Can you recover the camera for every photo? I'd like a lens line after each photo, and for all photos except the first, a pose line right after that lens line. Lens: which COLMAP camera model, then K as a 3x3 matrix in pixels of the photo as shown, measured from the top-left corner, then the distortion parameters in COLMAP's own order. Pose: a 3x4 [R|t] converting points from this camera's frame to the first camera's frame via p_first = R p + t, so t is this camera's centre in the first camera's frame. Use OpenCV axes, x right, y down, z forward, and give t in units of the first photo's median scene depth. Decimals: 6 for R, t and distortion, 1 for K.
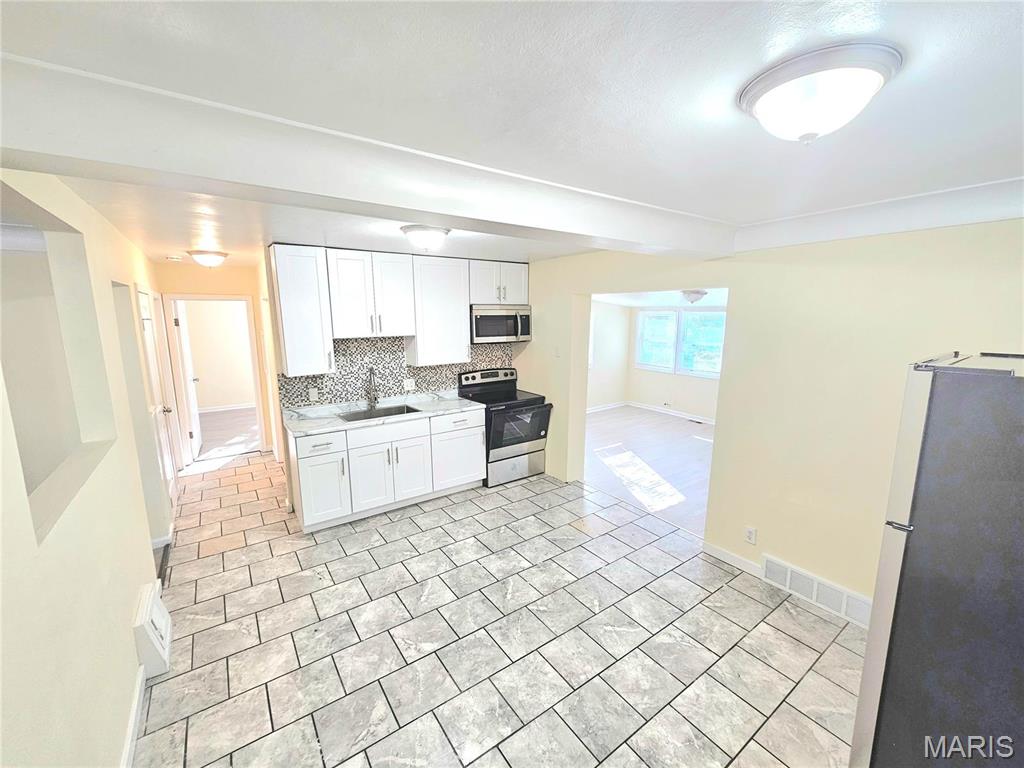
lens RADIAL K [[422.2, 0, 512.0], [0, 422.2, 384.0], [0, 0, 1]] dist [0.006808, -0.000368]
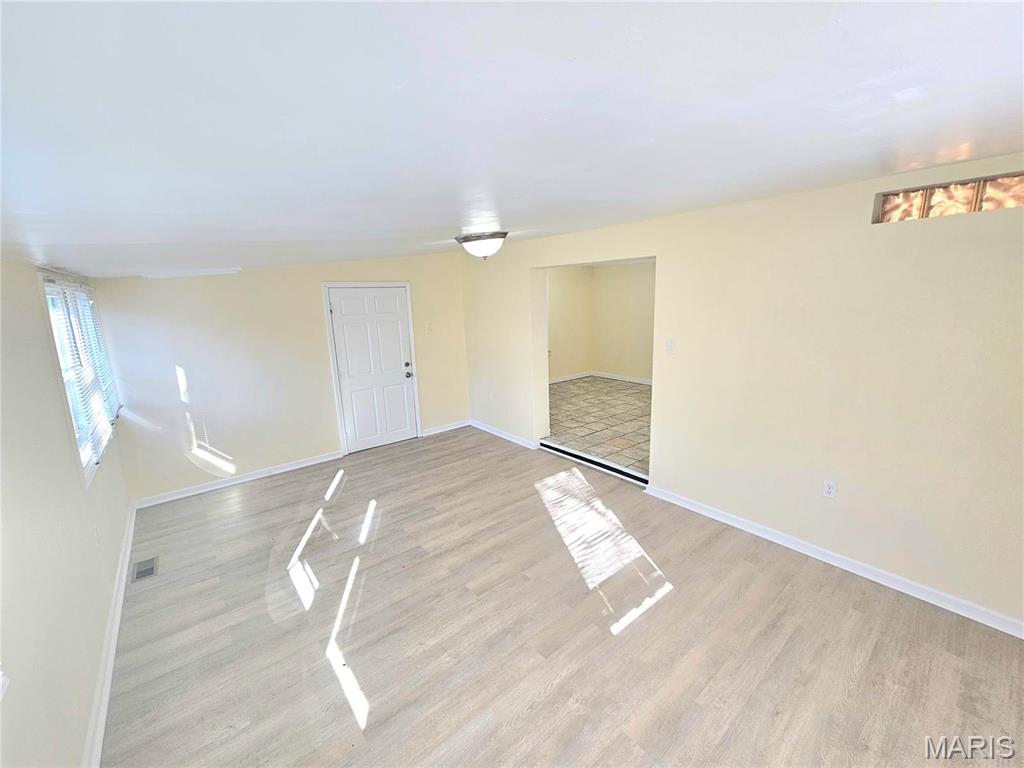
lens RADIAL K [[422.2, 0, 512.0], [0, 422.2, 384.0], [0, 0, 1]] dist [0.006808, -0.000368]
pose [[-0.996904, 0.041746, -0.066635, 0.605760], [0.014747, 0.931657, 0.363040, -0.327163], [0.077236, 0.360933, -0.929388, 2.104956]]
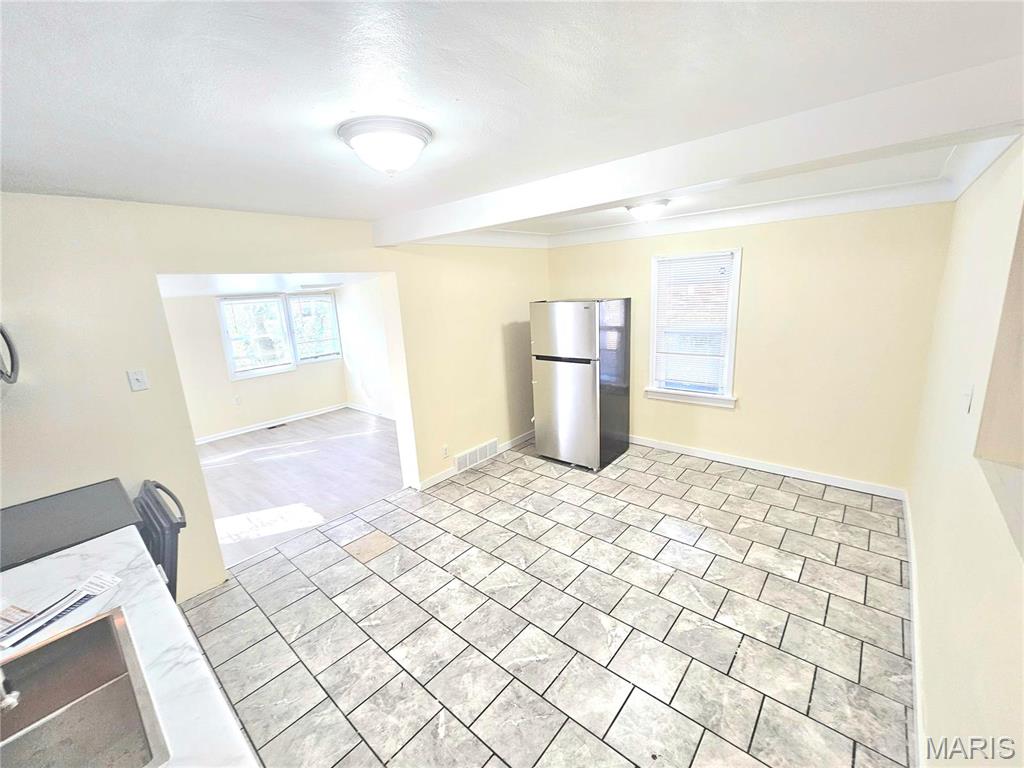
lens RADIAL K [[422.2, 0, 512.0], [0, 422.2, 384.0], [0, 0, 1]] dist [0.006808, -0.000368]
pose [[-0.235797, -0.203888, 0.950173, -0.611565], [0.213429, 0.943007, 0.255315, -0.130675], [-0.948076, 0.262997, -0.178843, 0.775177]]
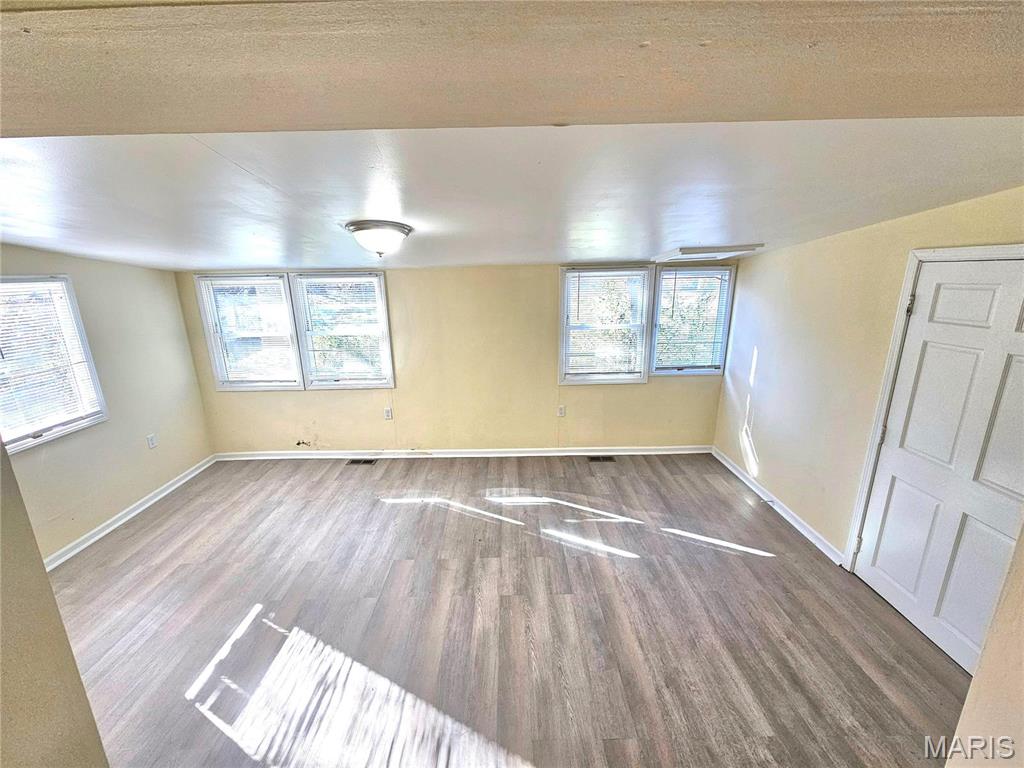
lens RADIAL K [[422.2, 0, 512.0], [0, 422.2, 384.0], [0, 0, 1]] dist [0.006808, -0.000368]
pose [[0.570056, -0.218547, 0.792006, 0.199243], [0.155209, 0.975262, 0.157401, -0.162299], [-0.806813, 0.033200, 0.589874, 0.920776]]
